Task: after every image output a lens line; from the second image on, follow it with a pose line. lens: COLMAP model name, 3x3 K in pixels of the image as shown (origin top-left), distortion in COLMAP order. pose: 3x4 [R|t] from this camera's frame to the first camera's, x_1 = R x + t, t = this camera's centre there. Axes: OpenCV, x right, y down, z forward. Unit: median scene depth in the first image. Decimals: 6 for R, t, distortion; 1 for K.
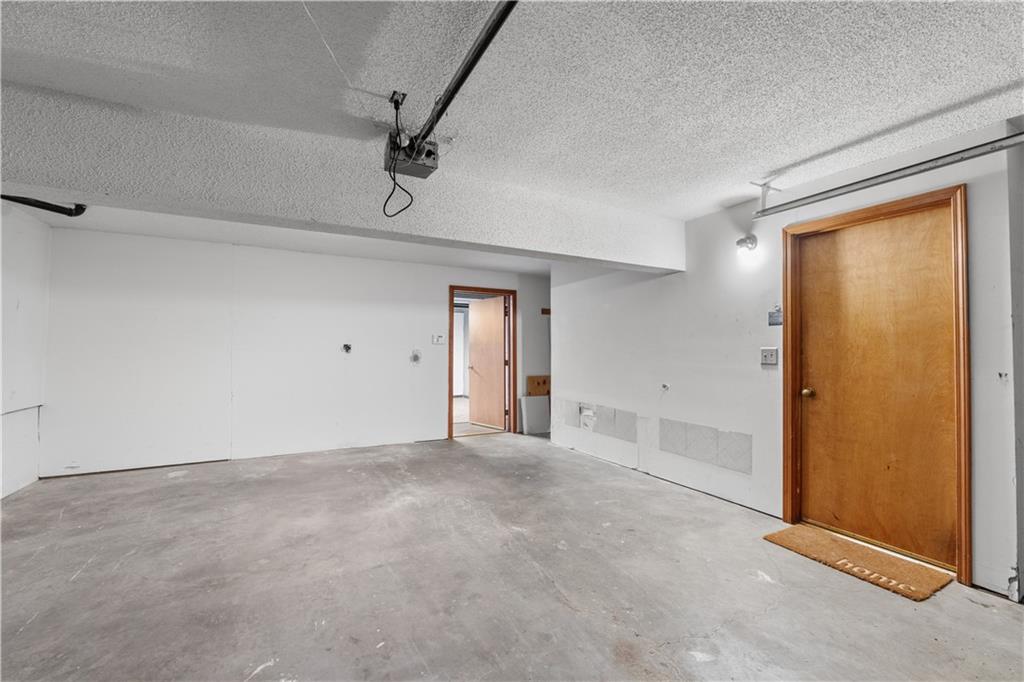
lens RADIAL K [[434.1, 0, 527.9], [0, 434.1, 348.5], [0, 0, 1]] dist [-0.000737, -0.000219]
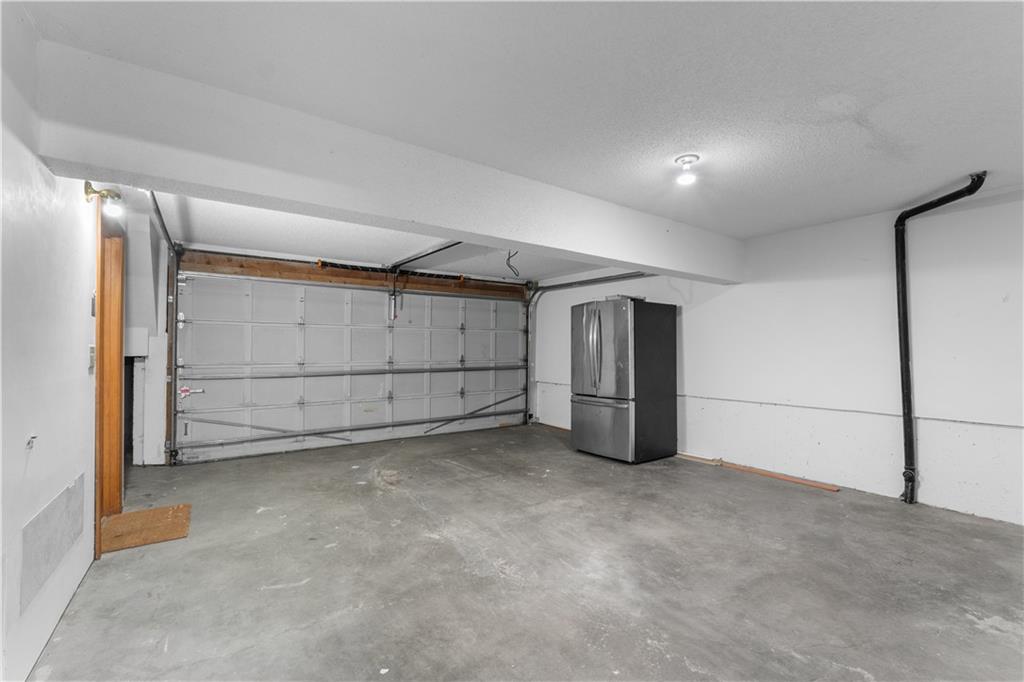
lens RADIAL K [[434.1, 0, 527.9], [0, 434.1, 348.5], [0, 0, 1]] dist [-0.000737, -0.000219]
pose [[-0.992793, -0.006087, -0.119685, -0.111217], [-0.004719, 0.999920, -0.011712, 0.009992], [0.119747, -0.011063, -0.992743, 1.948097]]
